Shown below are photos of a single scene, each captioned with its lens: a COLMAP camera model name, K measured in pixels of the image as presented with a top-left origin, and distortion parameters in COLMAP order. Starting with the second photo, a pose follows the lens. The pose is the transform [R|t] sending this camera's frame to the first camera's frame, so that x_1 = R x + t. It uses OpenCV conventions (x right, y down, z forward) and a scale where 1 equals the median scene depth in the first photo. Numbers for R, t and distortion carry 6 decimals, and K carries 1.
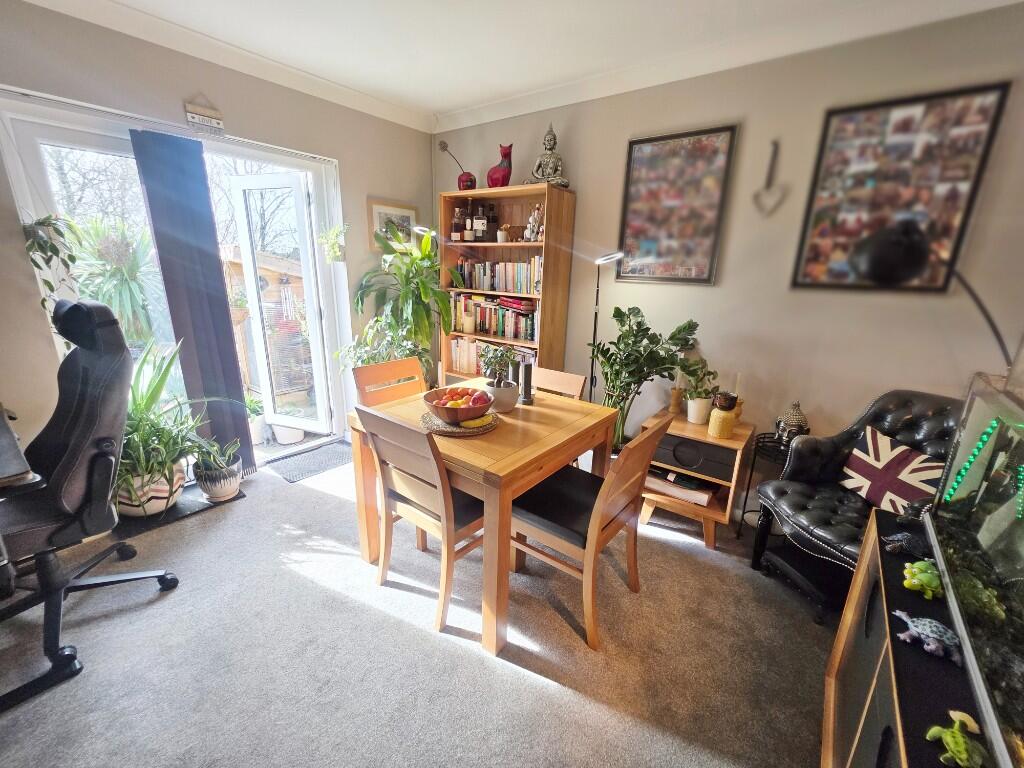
lens RADIAL K [[438.0, 0, 511.5], [0, 438.0, 389.0], [0, 0, 1]] dist [-0.000134, -0.000365]
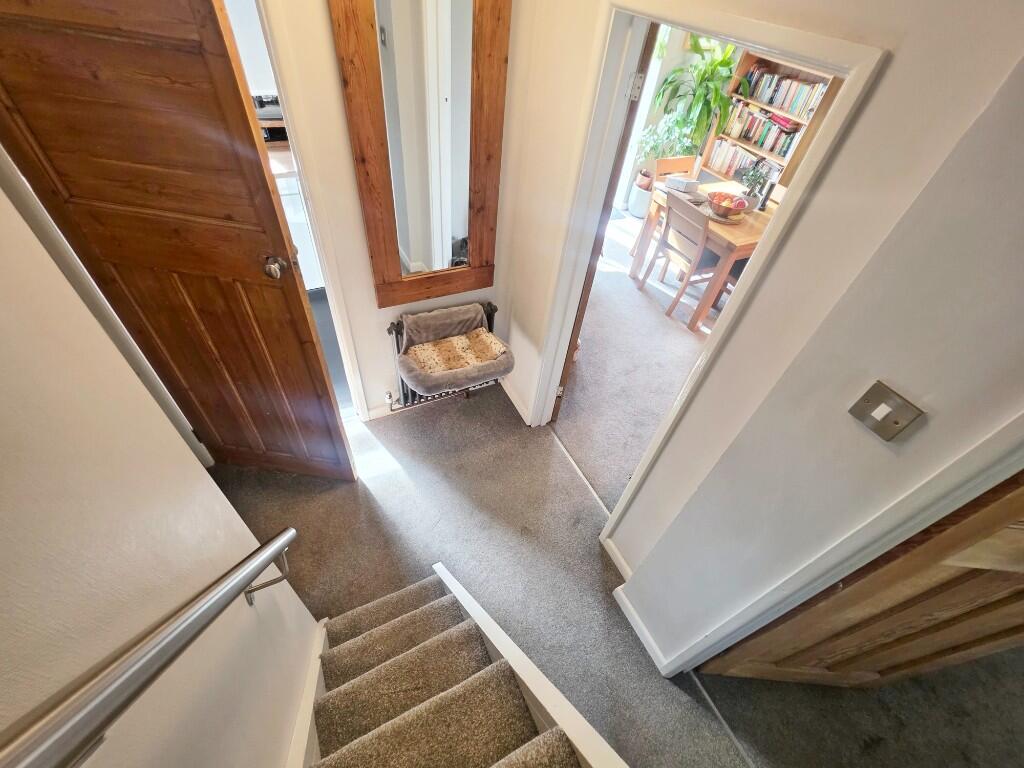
lens RADIAL K [[438.0, 0, 511.5], [0, 438.0, 389.0], [0, 0, 1]] dist [-0.000134, -0.000365]
pose [[0.899105, 0.353600, -0.258026, -0.097700], [-0.185000, 0.841183, 0.508121, -0.042747], [0.396719, -0.409119, 0.821727, -0.650704]]
